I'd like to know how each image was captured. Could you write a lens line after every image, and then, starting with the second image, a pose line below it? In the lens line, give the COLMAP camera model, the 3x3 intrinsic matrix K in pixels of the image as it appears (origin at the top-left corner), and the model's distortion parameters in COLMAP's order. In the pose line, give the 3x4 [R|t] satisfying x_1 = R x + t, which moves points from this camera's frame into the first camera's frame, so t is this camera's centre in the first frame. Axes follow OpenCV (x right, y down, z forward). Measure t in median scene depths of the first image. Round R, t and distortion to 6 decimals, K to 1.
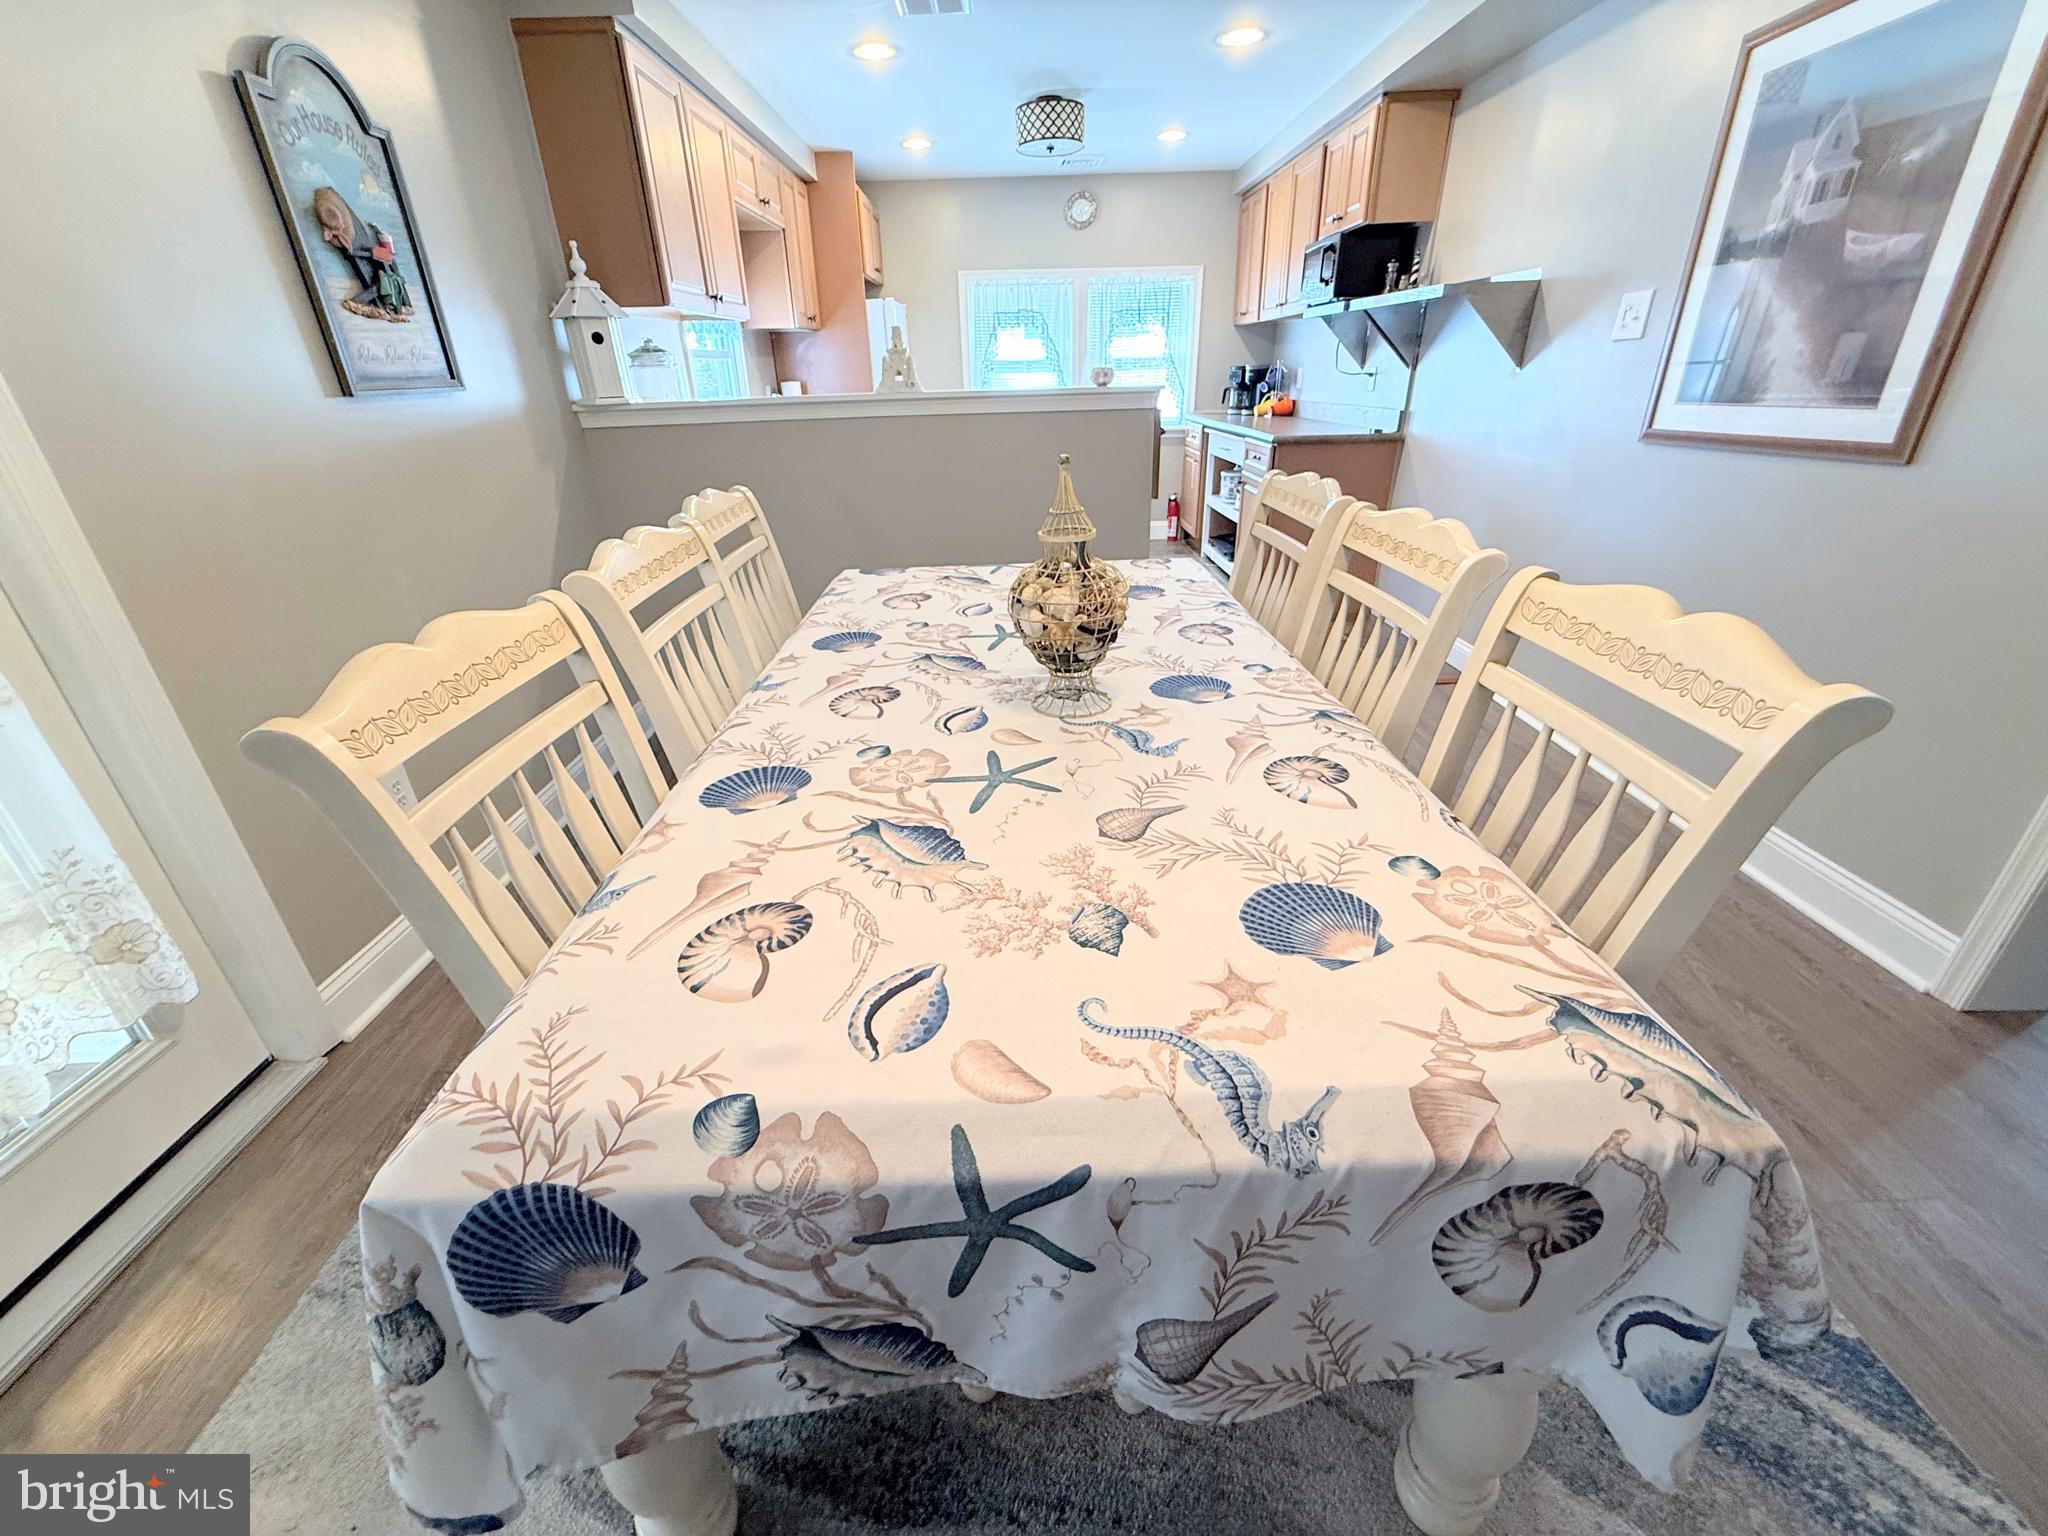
lens RADIAL K [[819.7, 0, 1018.1], [0, 819.7, 768.5], [0, 0, 1]] dist [0.000819, 0.000265]
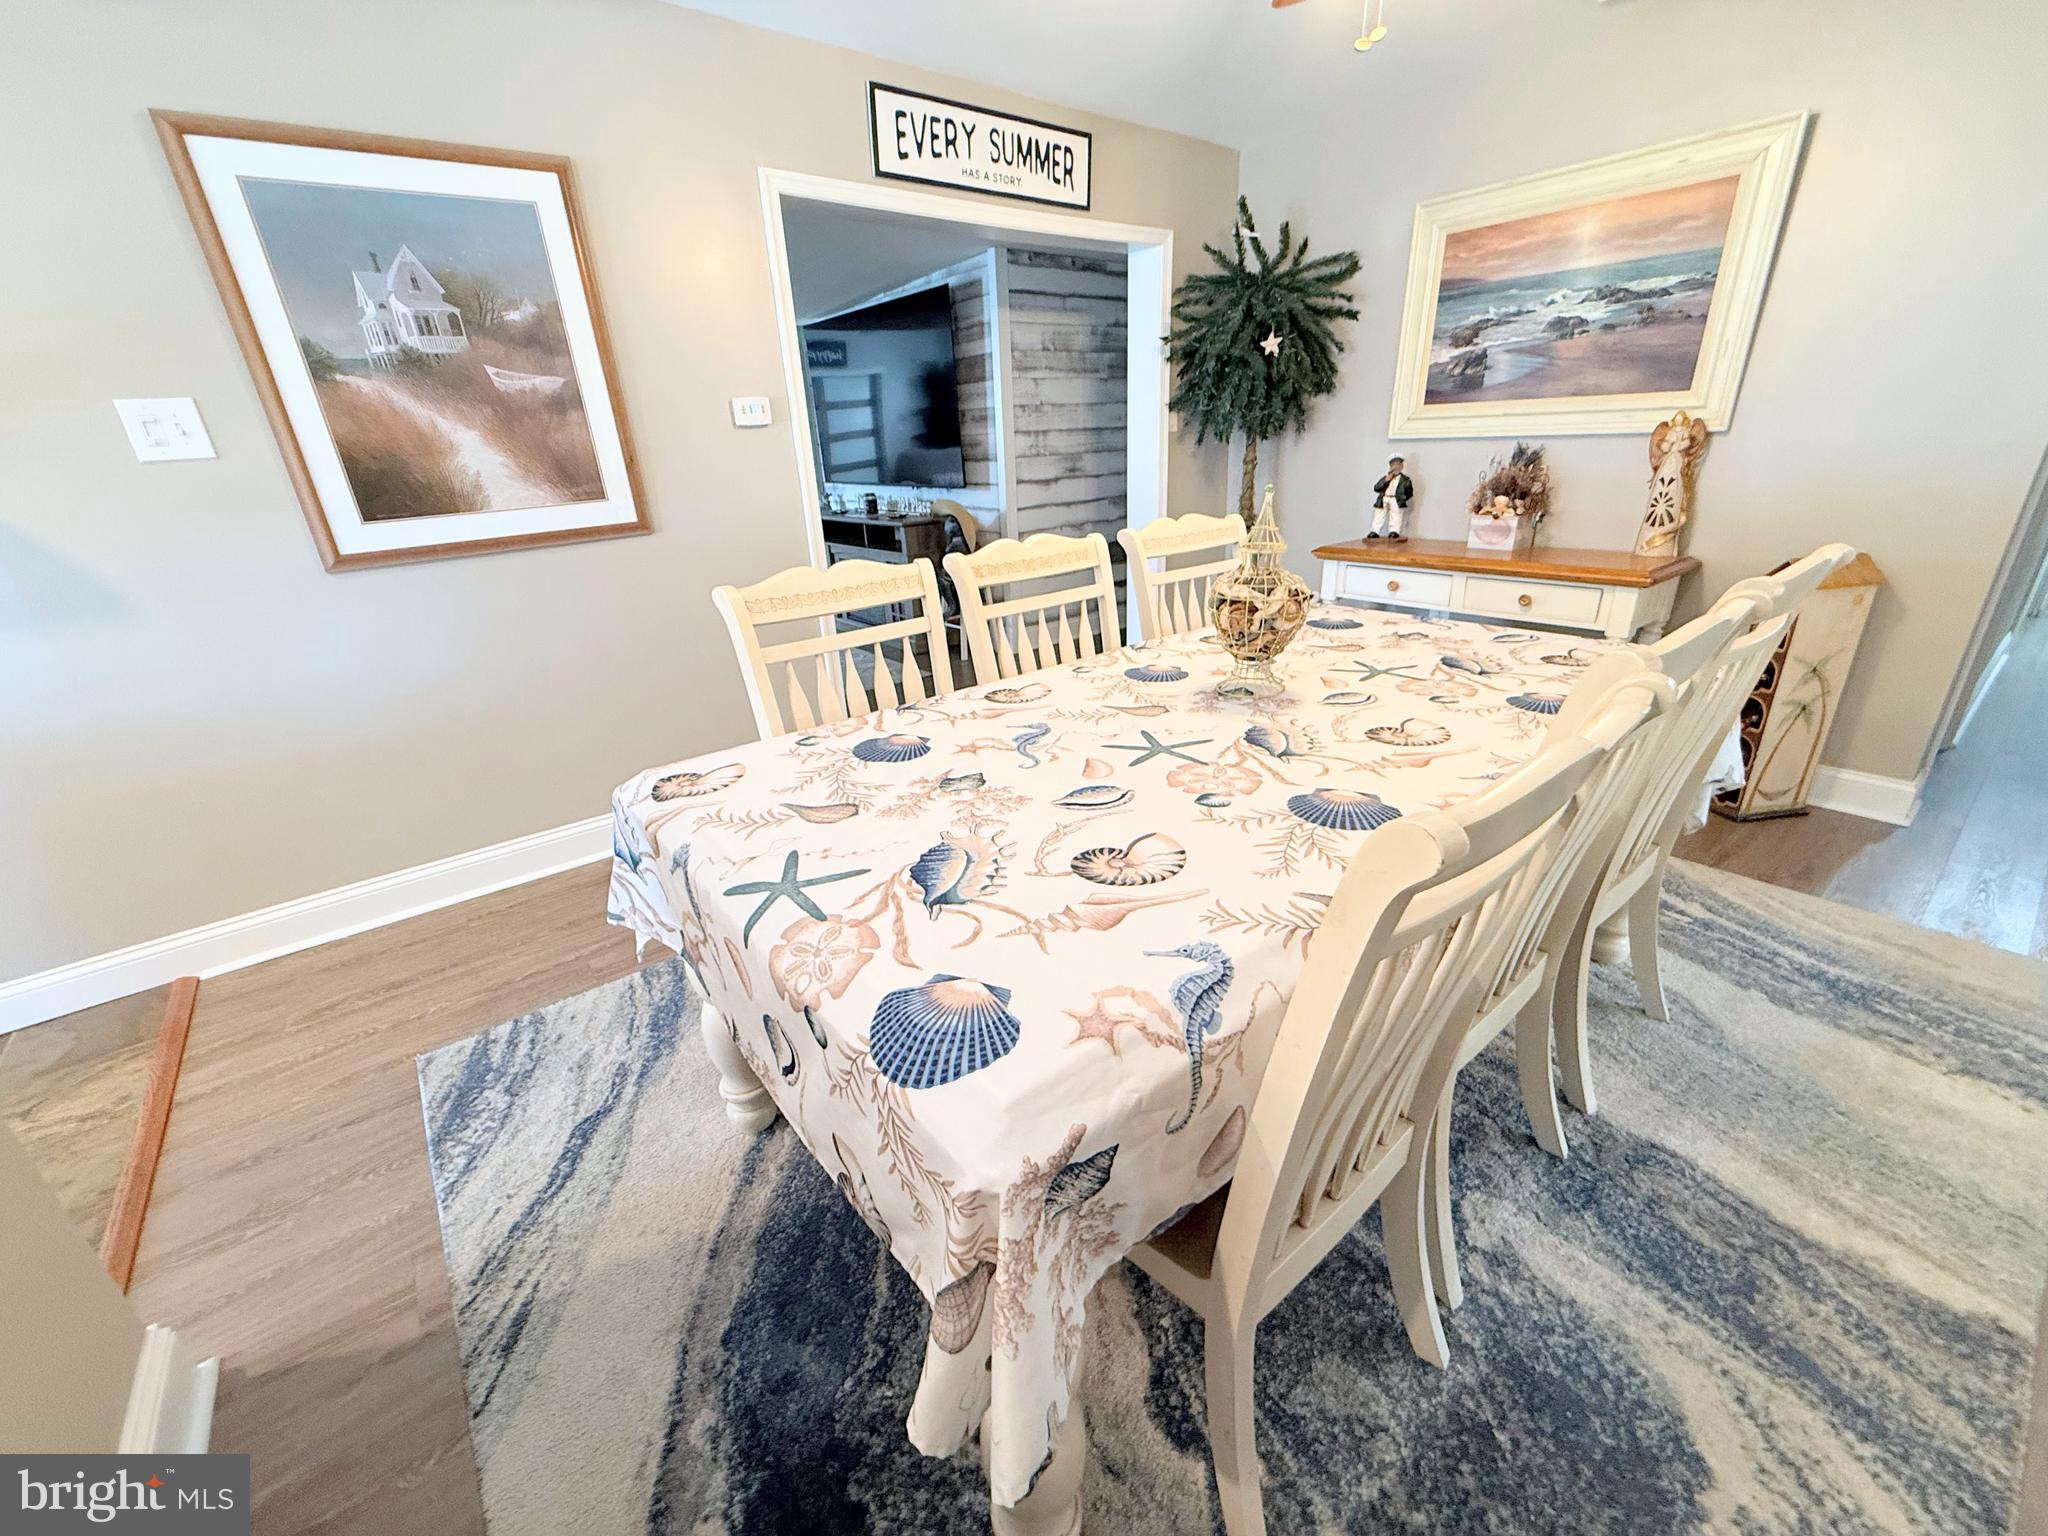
lens RADIAL K [[819.7, 0, 1018.1], [0, 819.7, 768.5], [0, 0, 1]] dist [0.000819, 0.000265]
pose [[-0.605832, -0.248629, 0.755745, -0.521787], [0.405055, 0.721194, 0.561969, -0.632714], [-0.684761, 0.646578, -0.336214, 1.335751]]
